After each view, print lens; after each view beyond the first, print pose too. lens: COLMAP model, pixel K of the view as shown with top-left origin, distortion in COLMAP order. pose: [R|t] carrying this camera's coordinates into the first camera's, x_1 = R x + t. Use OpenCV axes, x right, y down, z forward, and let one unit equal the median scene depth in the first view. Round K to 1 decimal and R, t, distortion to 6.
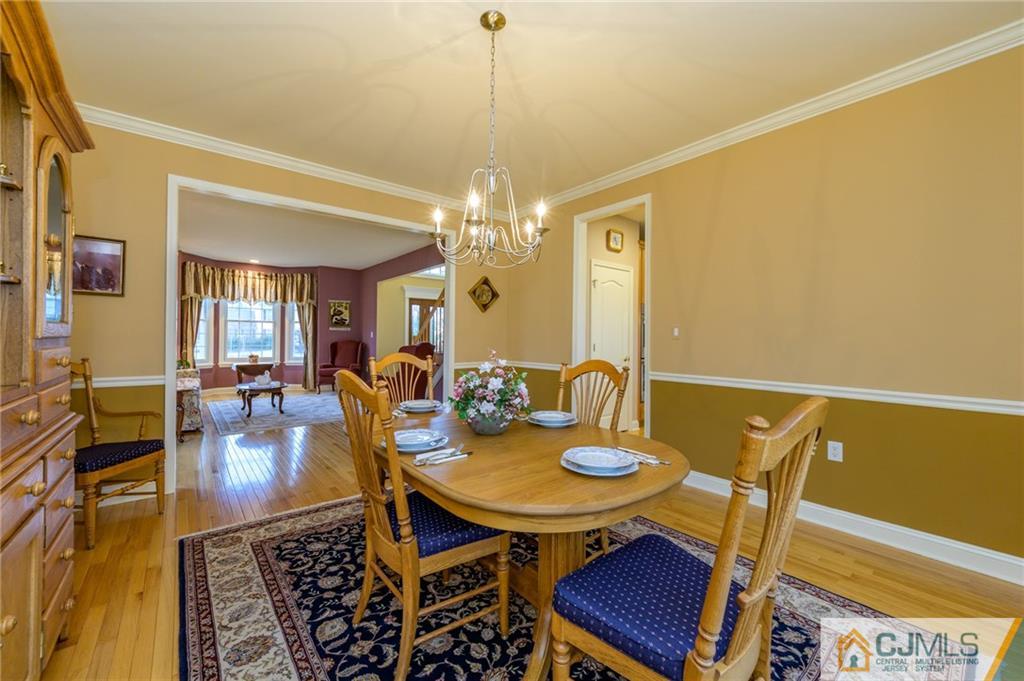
lens RADIAL K [[403.9, 0, 510.6], [0, 403.9, 336.2], [0, 0, 1]] dist [0.000858, -0.000296]
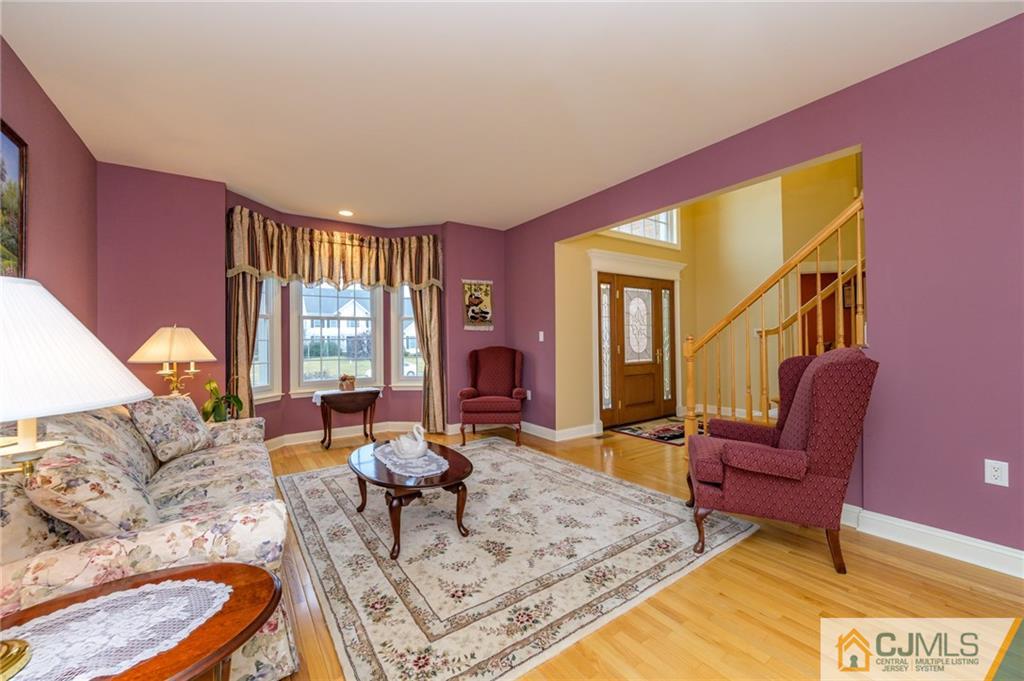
lens RADIAL K [[403.9, 0, 511.7], [0, 403.9, 334.4], [0, 0, 1]] dist [0.000858, -0.000296]
pose [[0.996534, -0.021836, -0.080268, -0.345241], [0.020748, 0.999681, -0.014372, 0.001040], [0.080556, 0.012657, 0.996670, 0.432797]]
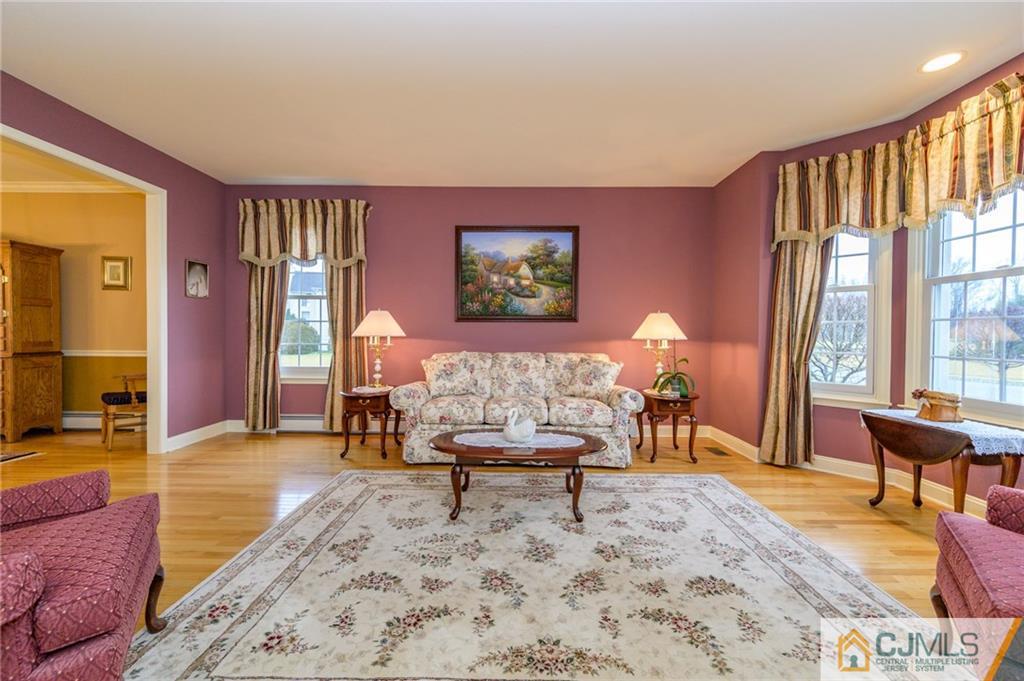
lens RADIAL K [[403.9, 0, 514.6], [0, 403.9, 339.8], [0, 0, 1]] dist [0.000858, -0.000296]
pose [[-0.639340, 0.002884, -0.768919, -0.214783], [-0.010957, 0.999857, 0.012860, 0.009687], [0.768846, 0.016647, -0.639217, 0.928772]]
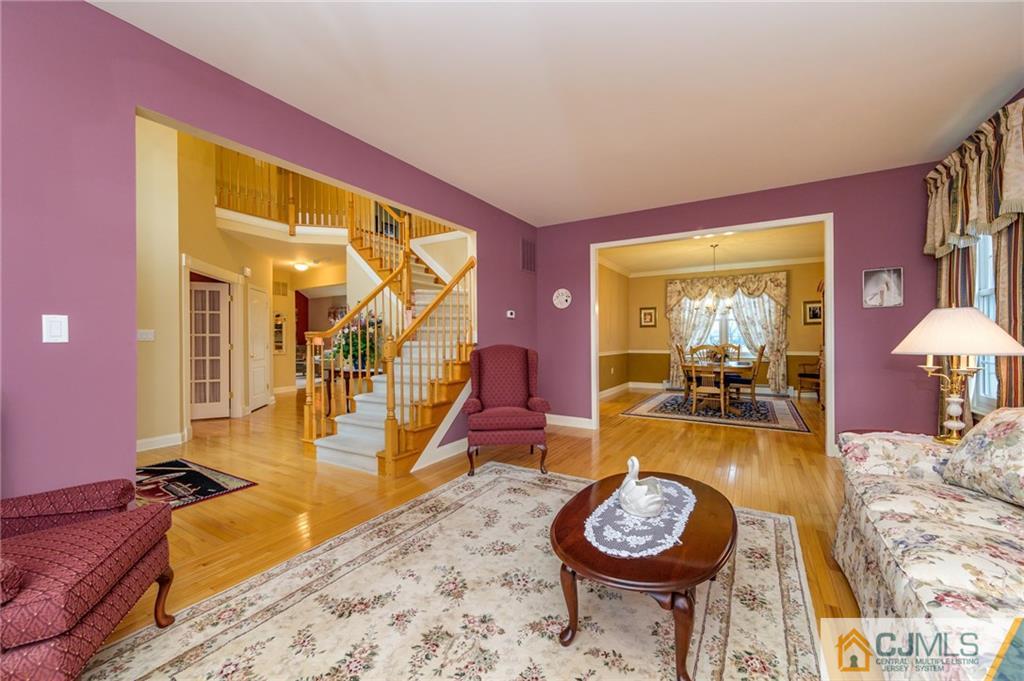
lens RADIAL K [[403.9, 0, 512.1], [0, 403.9, 342.4], [0, 0, 1]] dist [0.000858, -0.000296]
pose [[-0.340135, -0.011415, 0.940307, -0.619285], [0.002530, 0.999912, 0.013054, 0.001496], [-0.940373, 0.006819, -0.340076, 0.869223]]
